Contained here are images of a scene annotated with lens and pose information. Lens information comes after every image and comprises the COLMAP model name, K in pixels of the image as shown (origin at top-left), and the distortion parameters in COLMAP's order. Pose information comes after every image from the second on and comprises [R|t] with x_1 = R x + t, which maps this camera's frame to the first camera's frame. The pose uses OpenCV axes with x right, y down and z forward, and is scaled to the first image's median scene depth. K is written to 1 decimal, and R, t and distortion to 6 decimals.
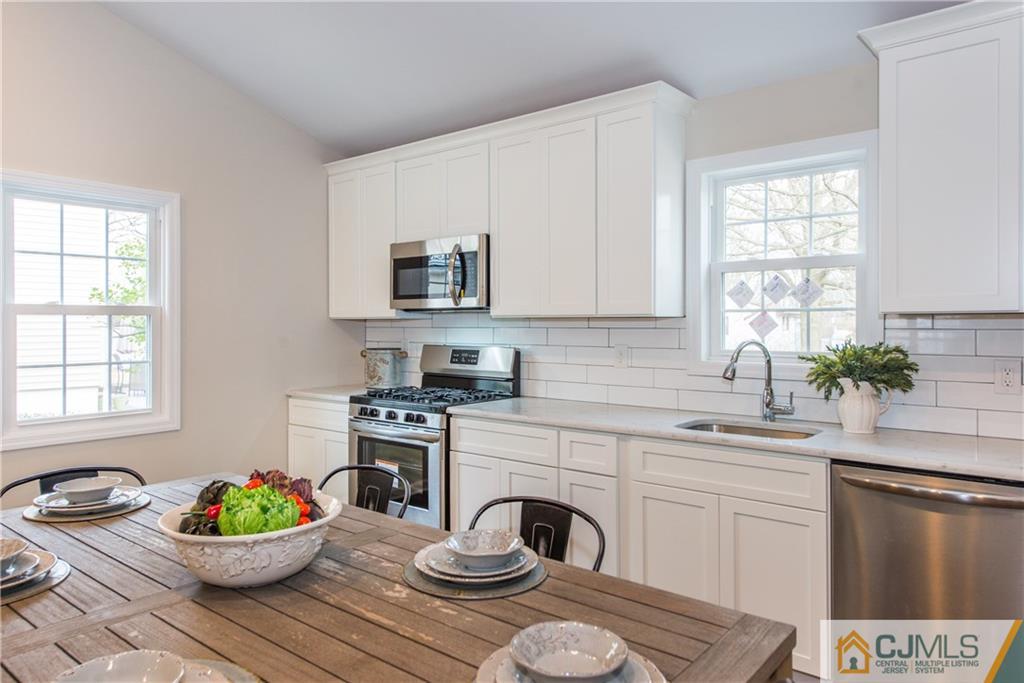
lens RADIAL K [[681.2, 0, 512.0], [0, 681.2, 341.5], [0, 0, 1]] dist [0.002275, 0.000769]
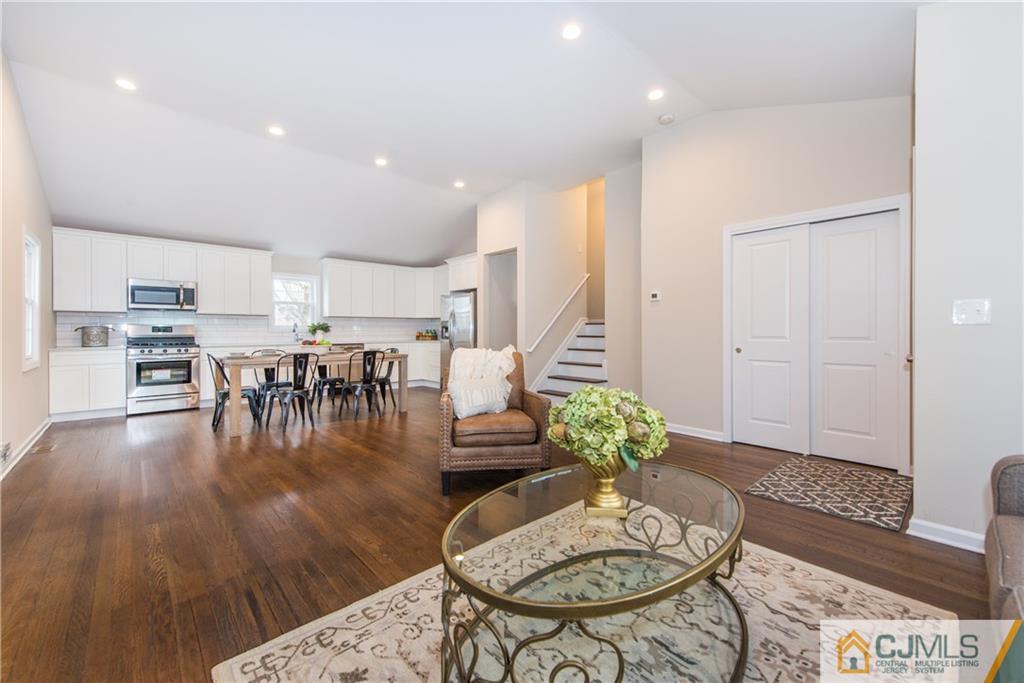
lens RADIAL K [[413.7, 0, 509.8], [0, 413.7, 333.3], [0, 0, 1]] dist [0.009981, -0.000279]
pose [[0.141125, -0.004031, 0.989984, -1.529418], [0.030635, 0.999531, -0.000297, 0.084130], [-0.989518, 0.030370, 0.141182, -0.479203]]
